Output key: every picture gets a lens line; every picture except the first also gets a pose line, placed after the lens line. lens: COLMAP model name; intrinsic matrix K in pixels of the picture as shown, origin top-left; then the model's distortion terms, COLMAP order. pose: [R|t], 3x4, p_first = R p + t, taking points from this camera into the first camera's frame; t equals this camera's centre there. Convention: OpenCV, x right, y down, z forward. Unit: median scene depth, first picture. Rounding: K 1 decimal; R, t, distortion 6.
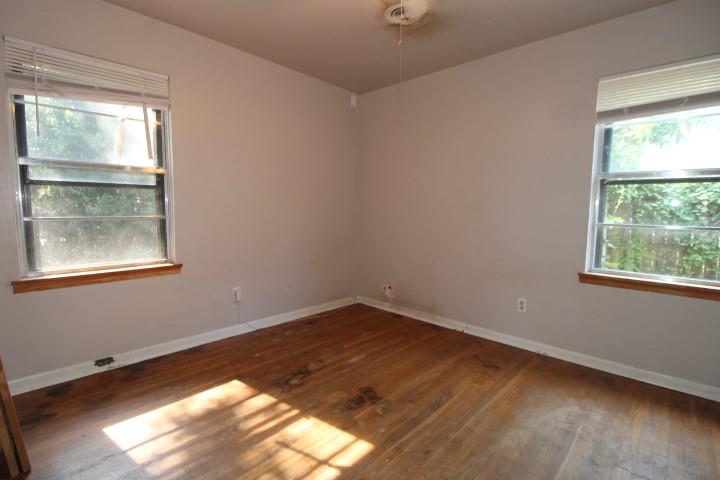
lens RADIAL K [[331.4, 0, 359.1], [0, 331.4, 242.8], [0, 0, 1]] dist [-0.011184, -0.008298]
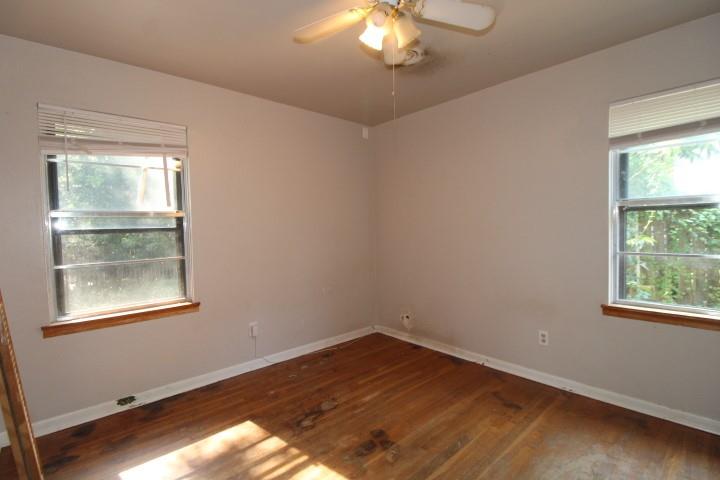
lens RADIAL K [[331.4, 0, 360.0], [0, 331.4, 241.4], [0, 0, 1]] dist [-0.011184, -0.008298]
pose [[0.996595, -0.032225, -0.075891, 0.055084], [0.027919, 0.997976, -0.057136, -0.060113], [0.077578, 0.054823, 0.995478, -0.004492]]
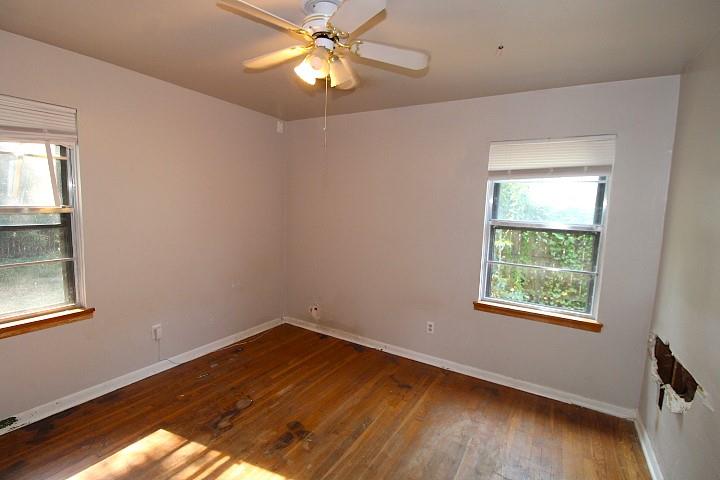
lens RADIAL K [[331.4, 0, 360.3], [0, 331.4, 241.0], [0, 0, 1]] dist [-0.011184, -0.008298]
pose [[0.974540, -0.002658, 0.224197, -0.006718], [-0.001612, 0.999821, 0.018863, -0.163250], [-0.224207, -0.018744, 0.974361, -0.084200]]
